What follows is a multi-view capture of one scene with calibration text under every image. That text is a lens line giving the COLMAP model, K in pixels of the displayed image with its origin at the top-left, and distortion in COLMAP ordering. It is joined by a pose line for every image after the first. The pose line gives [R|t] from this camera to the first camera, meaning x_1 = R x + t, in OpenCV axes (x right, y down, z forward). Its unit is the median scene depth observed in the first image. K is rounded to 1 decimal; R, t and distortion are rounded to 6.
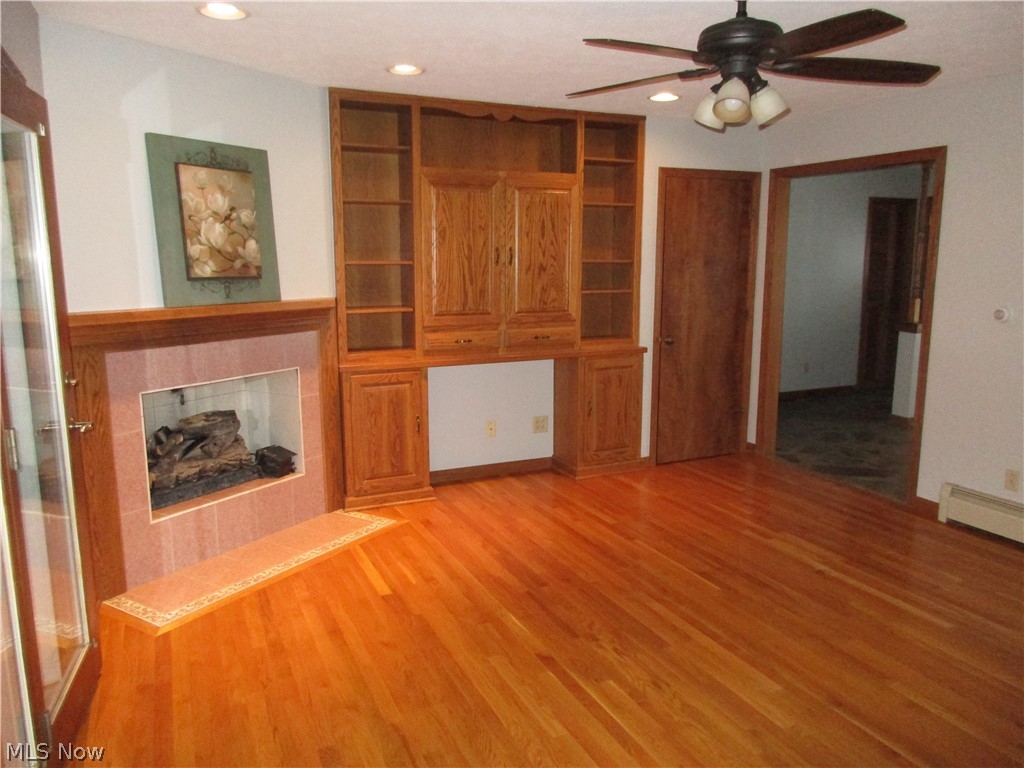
lens RADIAL K [[763.7, 0, 512.0], [0, 763.7, 384.0], [0, 0, 1]] dist [0.000493, -0.000100]
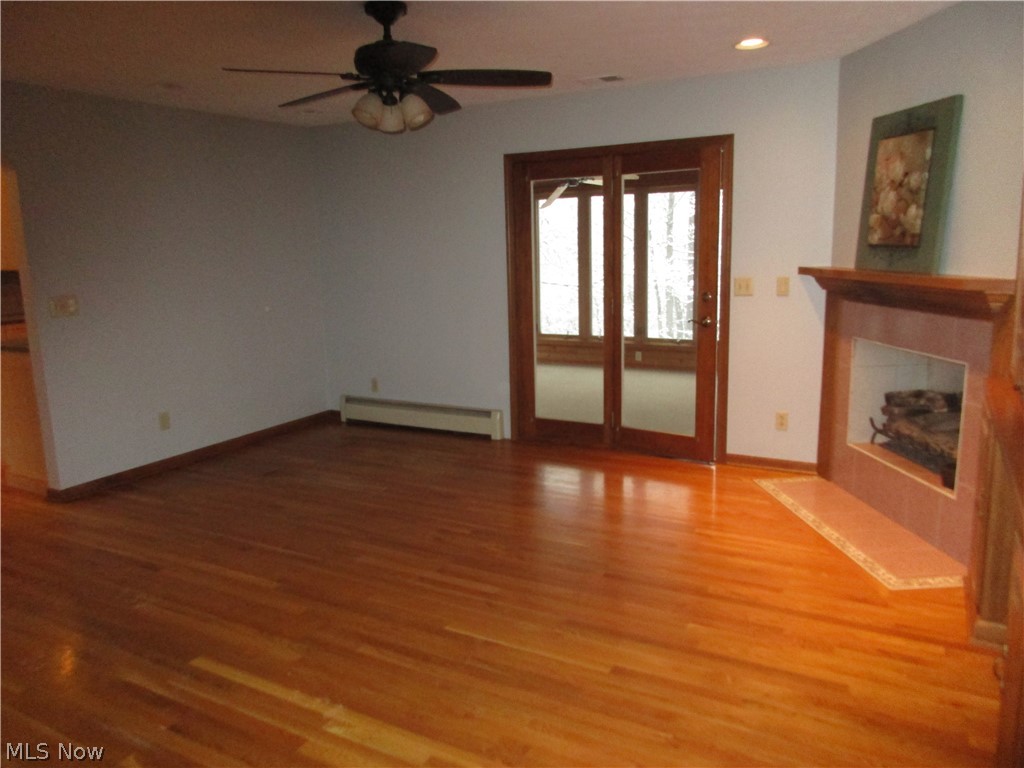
lens RADIAL K [[763.7, 0, 512.0], [0, 763.7, 384.0], [0, 0, 1]] dist [0.000493, -0.000100]
pose [[-0.806451, 0.132610, -0.576239, 0.530379], [-0.069151, 0.946689, 0.314639, -0.208640], [0.587243, 0.293588, -0.754288, 1.276300]]
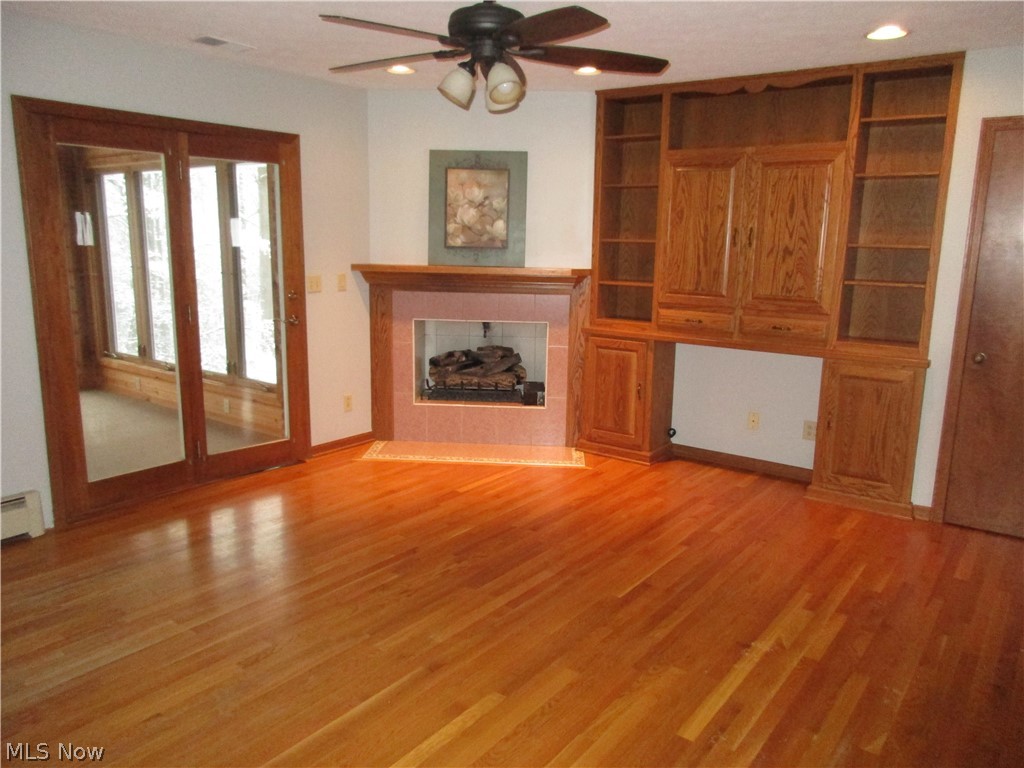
lens RADIAL K [[763.7, 0, 512.0], [0, 763.7, 384.0], [0, 0, 1]] dist [0.000493, -0.000100]
pose [[0.477445, 0.180746, -0.859871, 0.762204], [-0.163118, 0.979835, 0.115391, -0.055758], [0.863388, 0.085168, 0.497300, 0.321764]]
